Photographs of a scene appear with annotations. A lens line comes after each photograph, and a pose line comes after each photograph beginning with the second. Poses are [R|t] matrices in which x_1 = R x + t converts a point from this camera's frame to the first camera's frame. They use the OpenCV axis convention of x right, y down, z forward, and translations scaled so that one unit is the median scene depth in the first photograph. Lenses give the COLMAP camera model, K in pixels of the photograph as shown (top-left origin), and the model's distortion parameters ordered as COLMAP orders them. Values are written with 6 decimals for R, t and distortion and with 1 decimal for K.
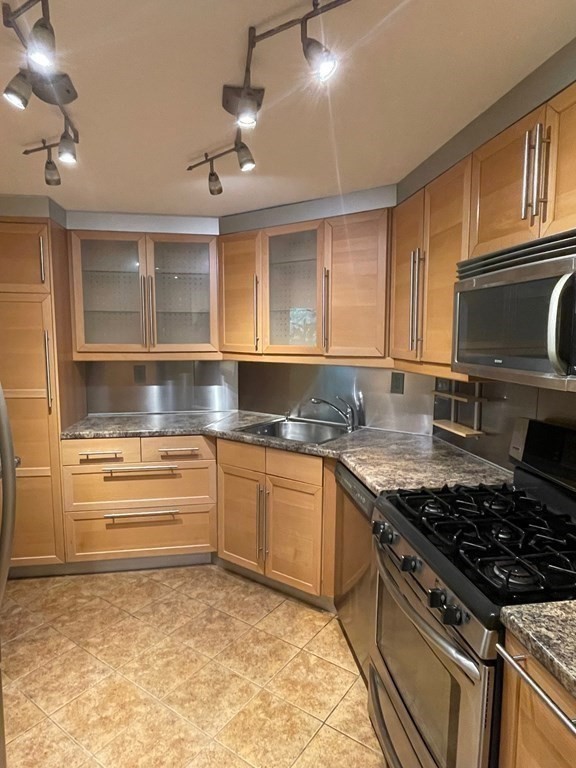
lens RADIAL K [[459.8, 0, 288.0], [0, 459.8, 384.0], [0, 0, 1]] dist [-0.001105, -0.000091]
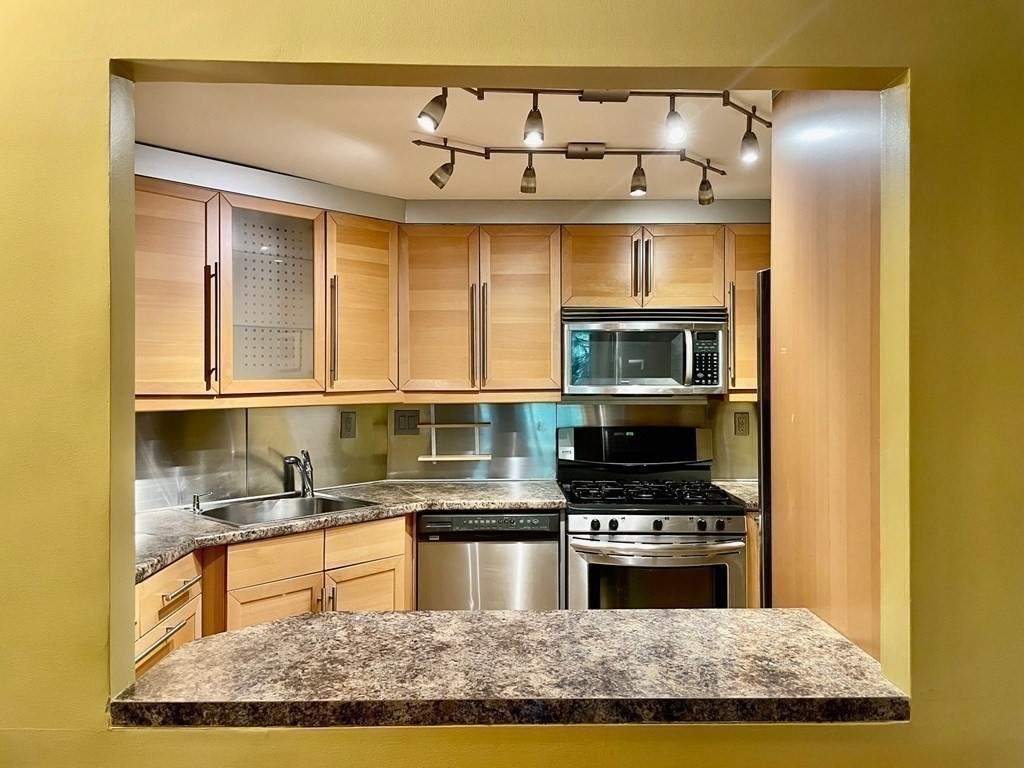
lens RADIAL K [[790.7, 0, 512.0], [0, 790.7, 384.0], [0, 0, 1]] dist [0.000976, 0.000085]
pose [[0.137598, -0.010625, 0.990431, -1.153174], [0.108567, 0.994079, -0.004419, -0.038617], [-0.984520, 0.108136, 0.137937, 0.551015]]
